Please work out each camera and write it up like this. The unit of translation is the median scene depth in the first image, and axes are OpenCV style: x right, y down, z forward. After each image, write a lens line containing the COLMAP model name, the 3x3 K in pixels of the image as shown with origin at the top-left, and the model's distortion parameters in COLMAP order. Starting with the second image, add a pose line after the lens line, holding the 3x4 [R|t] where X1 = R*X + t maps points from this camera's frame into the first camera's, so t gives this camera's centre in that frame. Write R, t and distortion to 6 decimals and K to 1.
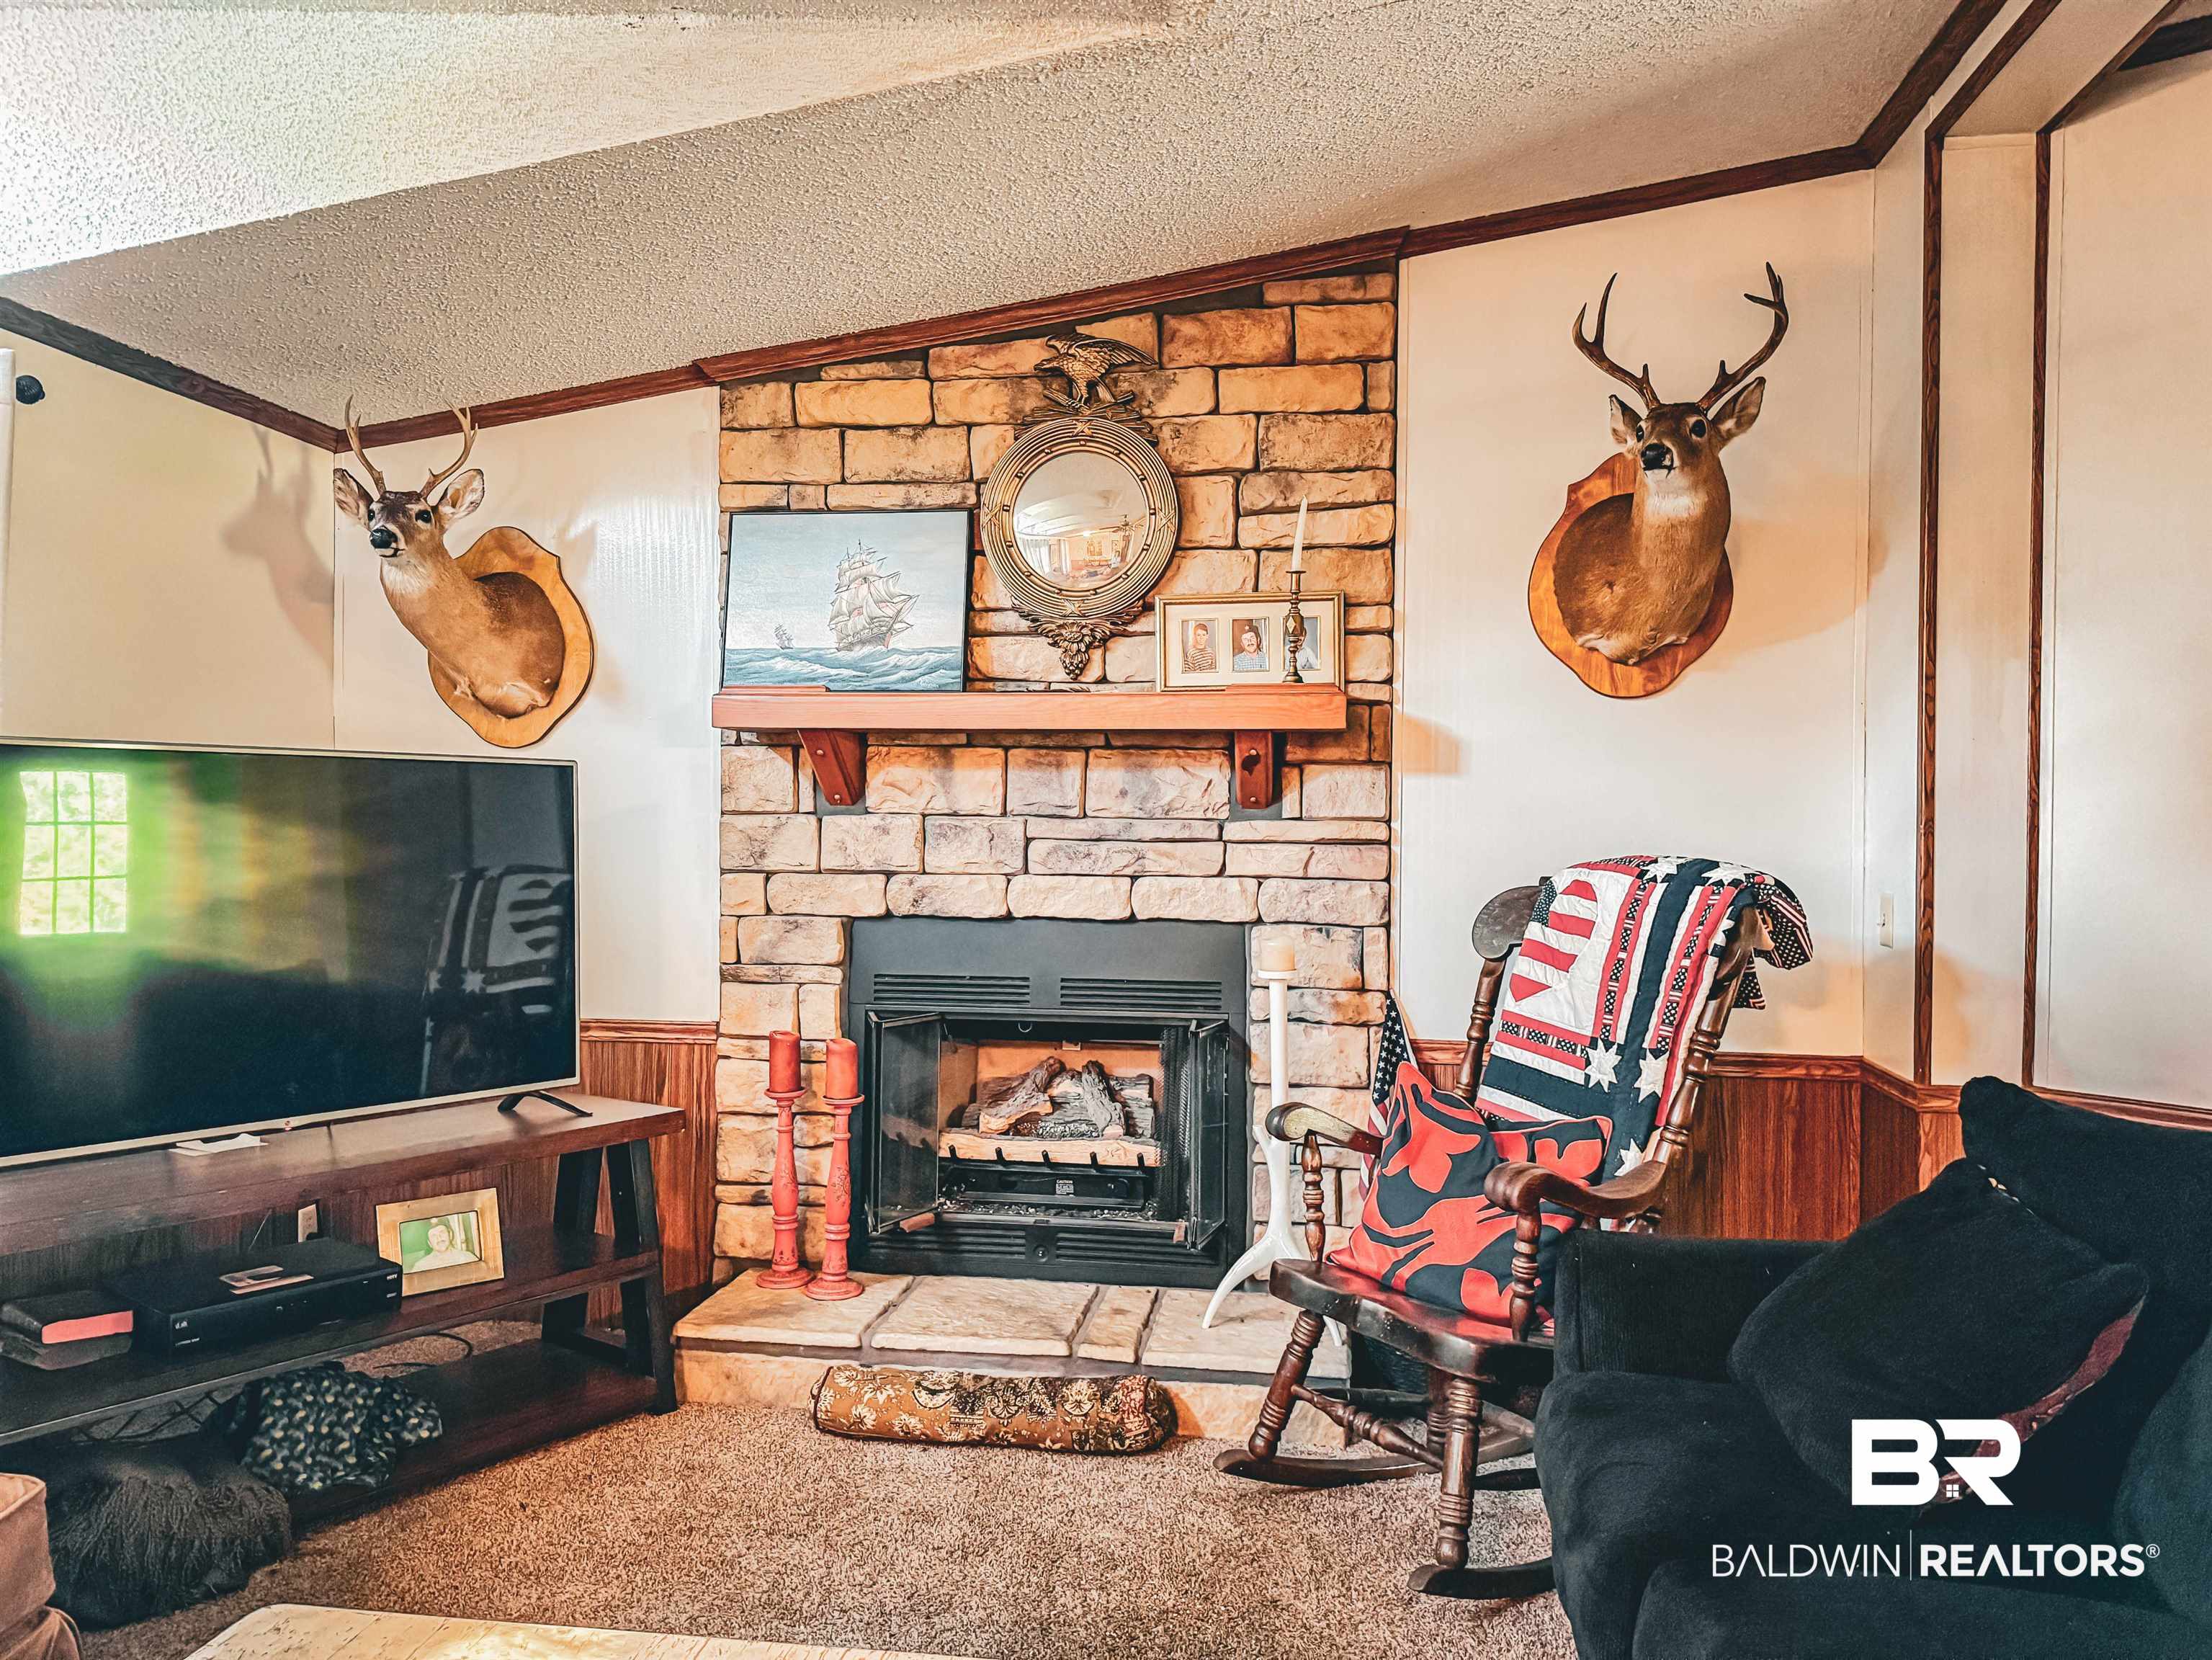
lens RADIAL K [[1574.8, 0, 1109.7], [0, 1574.8, 842.2], [0, 0, 1]] dist [0.008528, -0.005018]
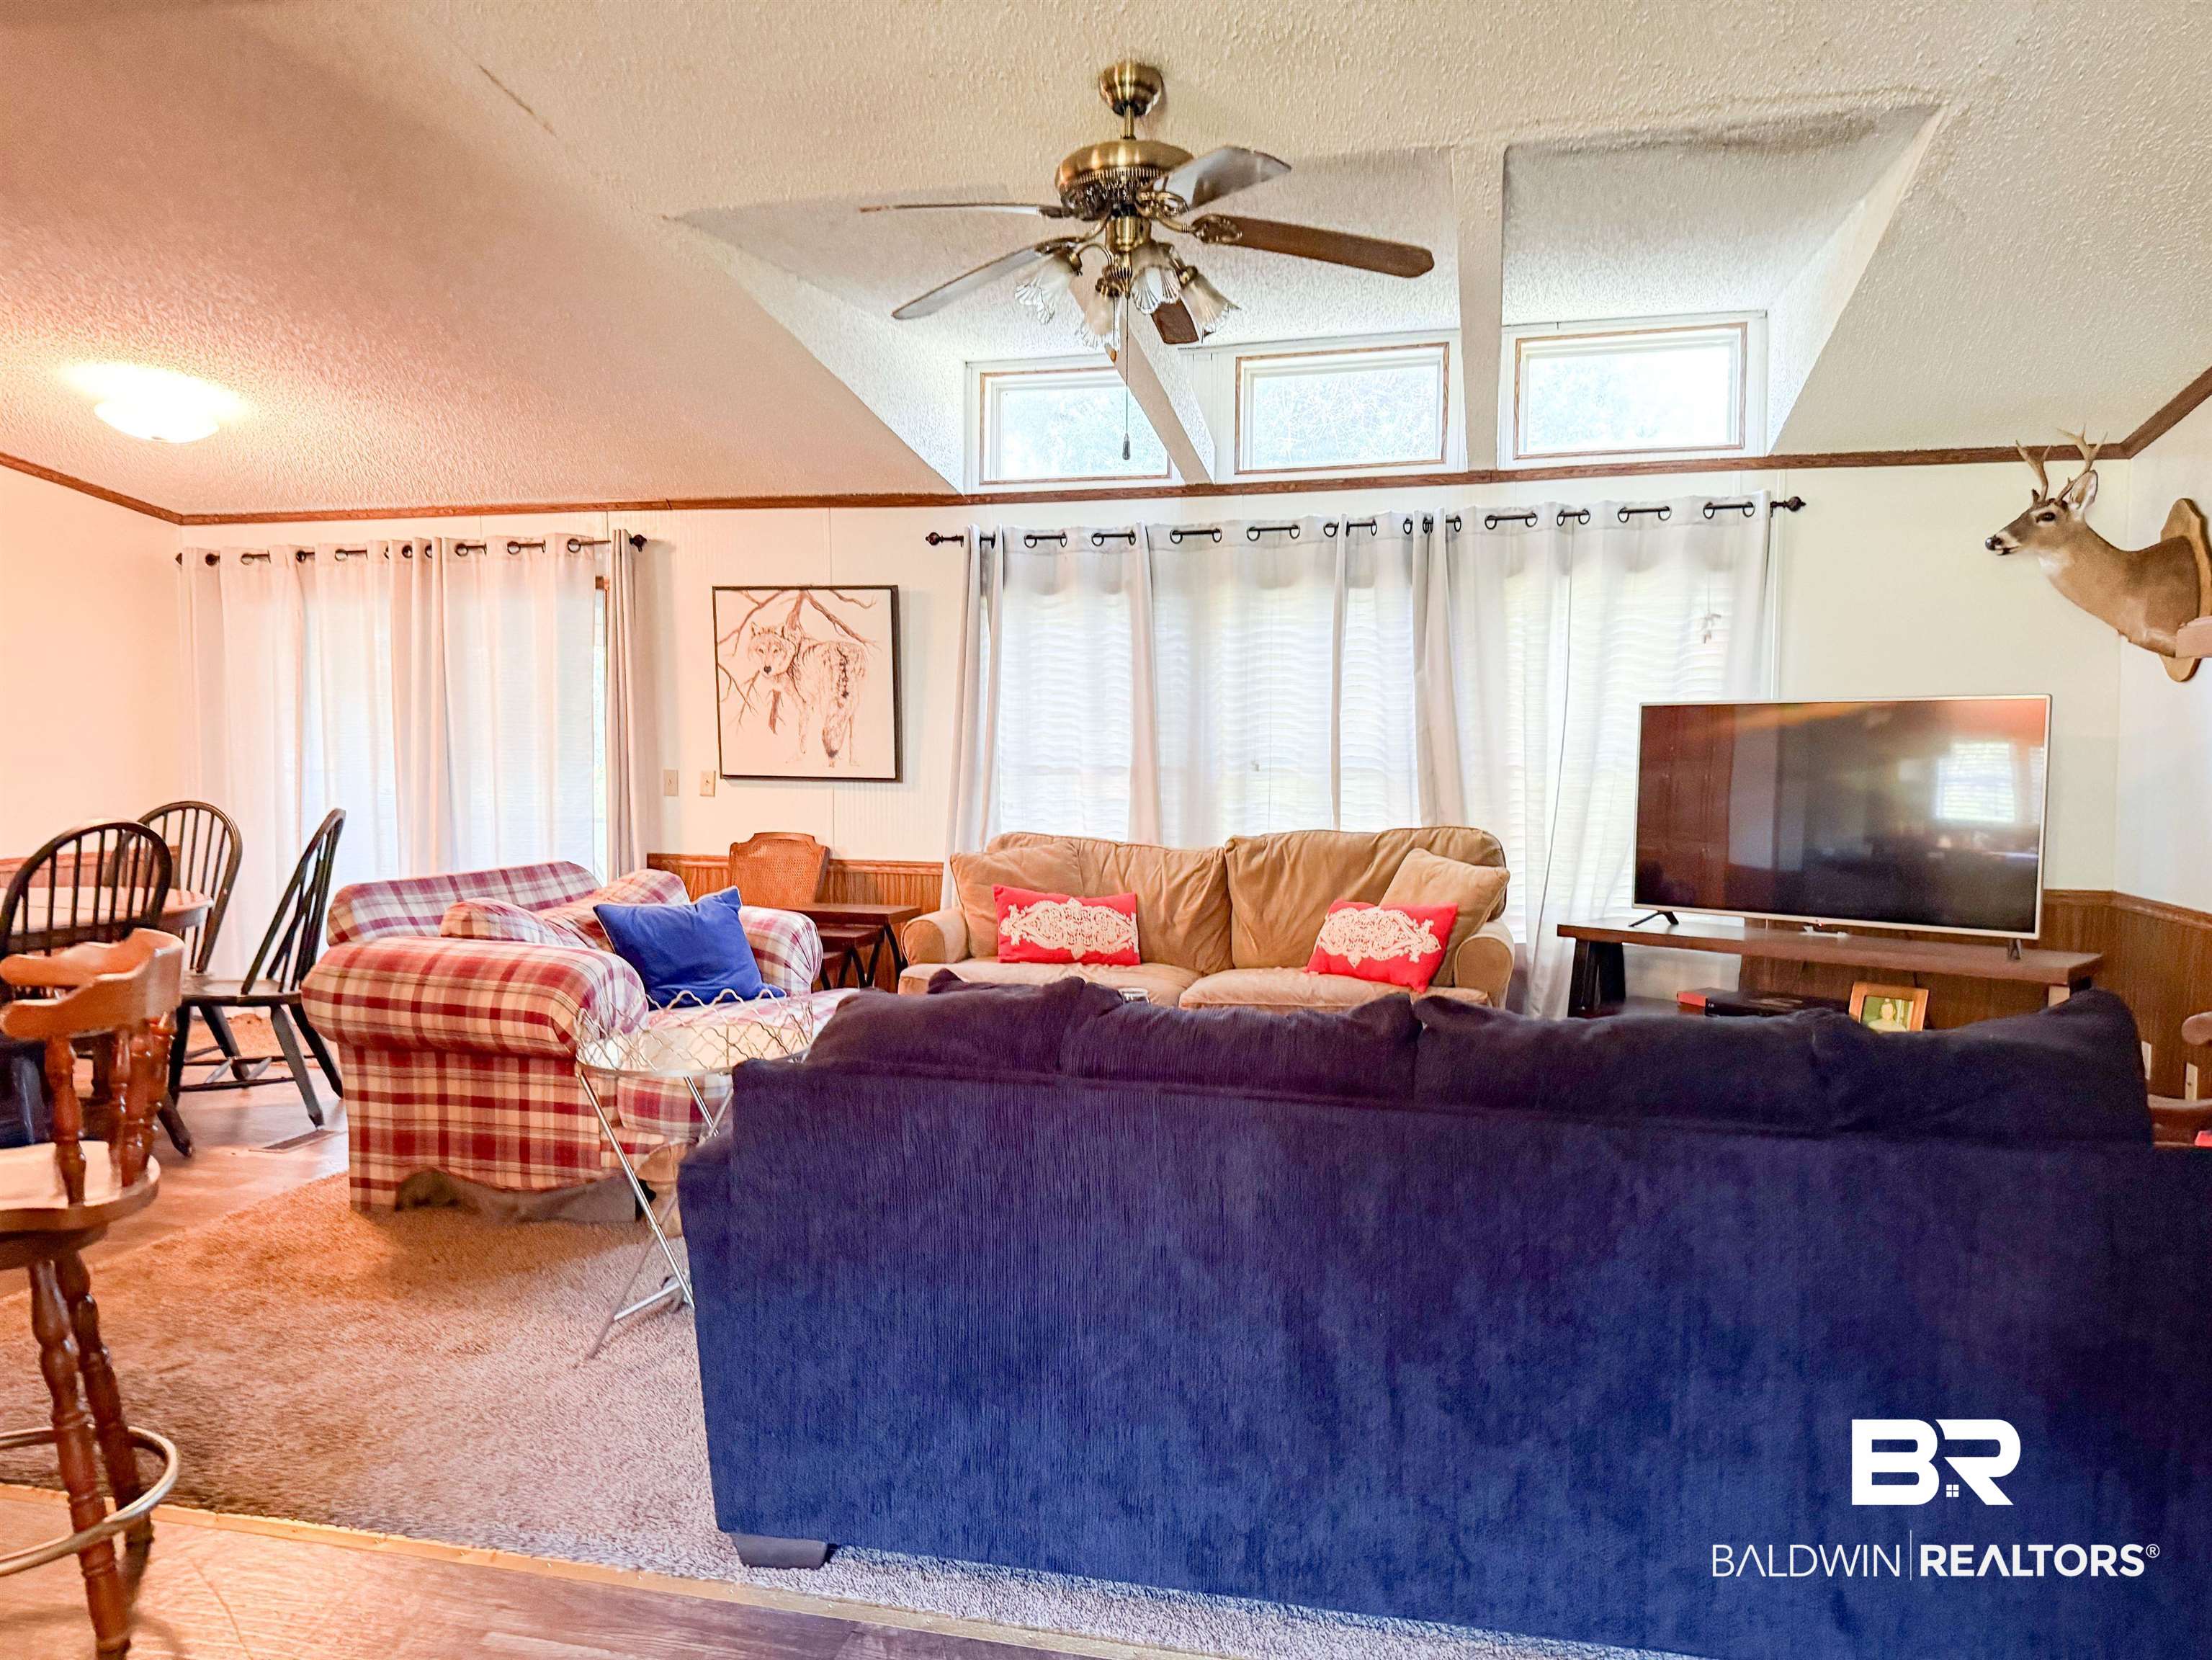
lens RADIAL K [[1541.9, 0, 1106.0], [0, 1541.9, 830.0], [0, 0, 1]] dist [0.111097, -0.000473]
pose [[-0.137683, 0.050612, -0.989182, 0.871731], [-0.014866, 0.998476, 0.053157, 0.005877], [0.990365, 0.022024, -0.136721, 0.293128]]
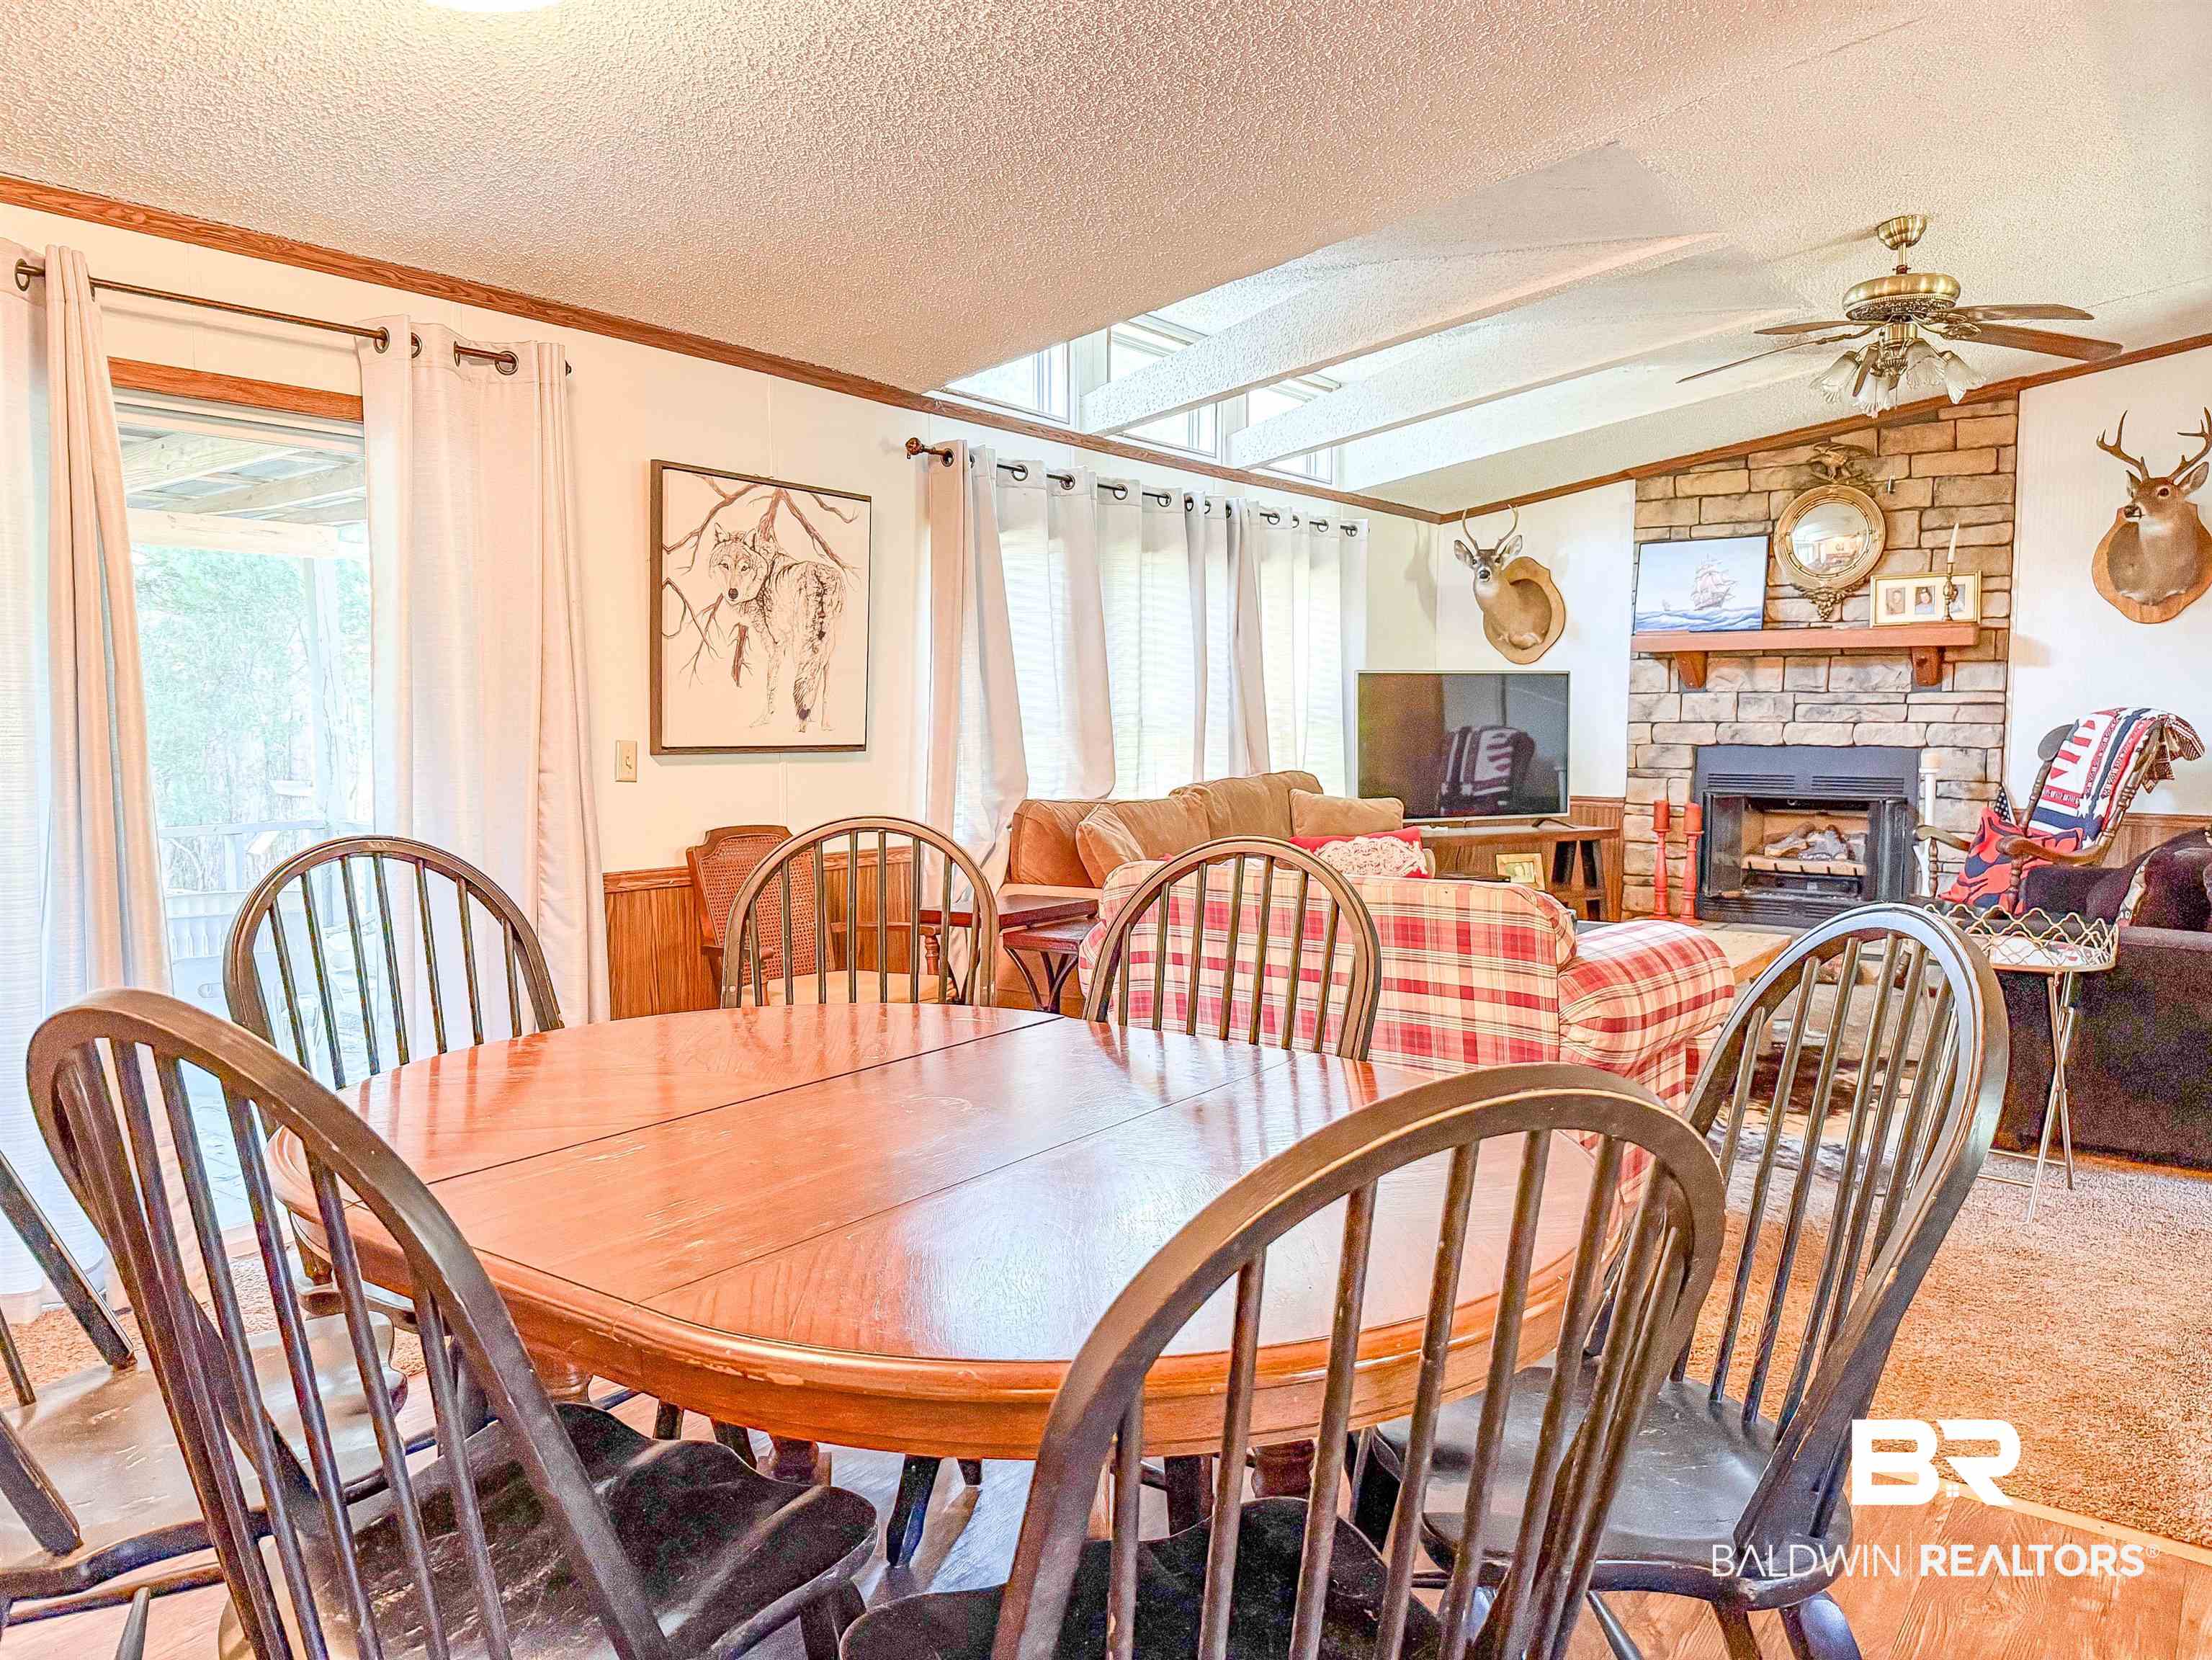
lens RADIAL K [[1574.8, 0, 1109.7], [0, 1574.8, 842.2], [0, 0, 1]] dist [0.008528, -0.005018]
pose [[0.887485, 0.031001, -0.459793, 0.098868], [0.002113, 0.997450, 0.071331, 0.028096], [0.460832, -0.064277, 0.885156, -1.150455]]
